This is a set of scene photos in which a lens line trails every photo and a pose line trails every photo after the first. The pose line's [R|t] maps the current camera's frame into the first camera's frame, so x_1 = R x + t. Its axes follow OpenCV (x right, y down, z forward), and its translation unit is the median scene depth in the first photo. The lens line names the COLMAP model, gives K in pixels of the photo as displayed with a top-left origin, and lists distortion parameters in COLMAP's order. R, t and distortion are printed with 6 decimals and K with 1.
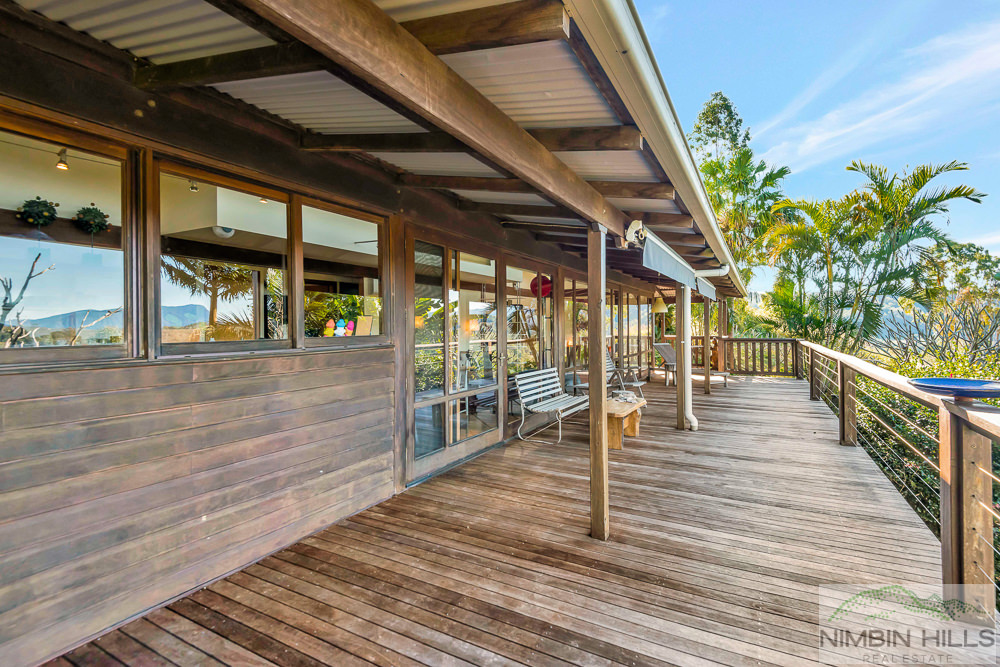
lens RADIAL K [[461.7, 0, 515.8], [0, 461.7, 324.9], [0, 0, 1]] dist [0.022558, -0.000443]
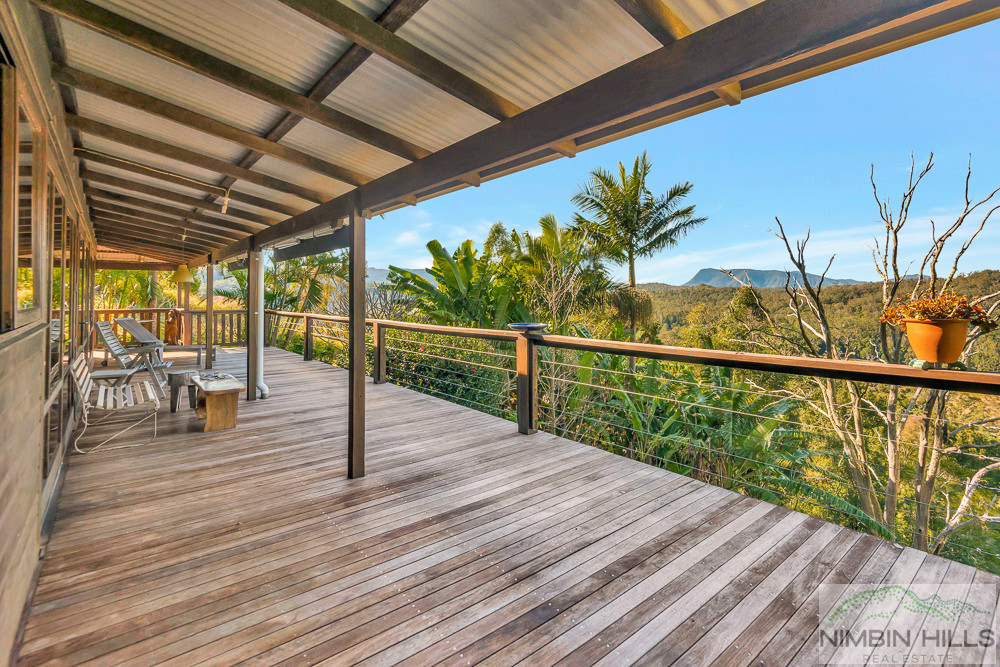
lens RADIAL K [[472.5, 0, 502.0], [0, 472.5, 295.3], [0, 0, 1]] dist [-0.001725, -0.000880]
pose [[0.386525, 0.007334, 0.922250, -0.697504], [-0.002988, 0.999973, -0.006699, 0.003412], [-0.922274, -0.000167, 0.386537, 0.173252]]
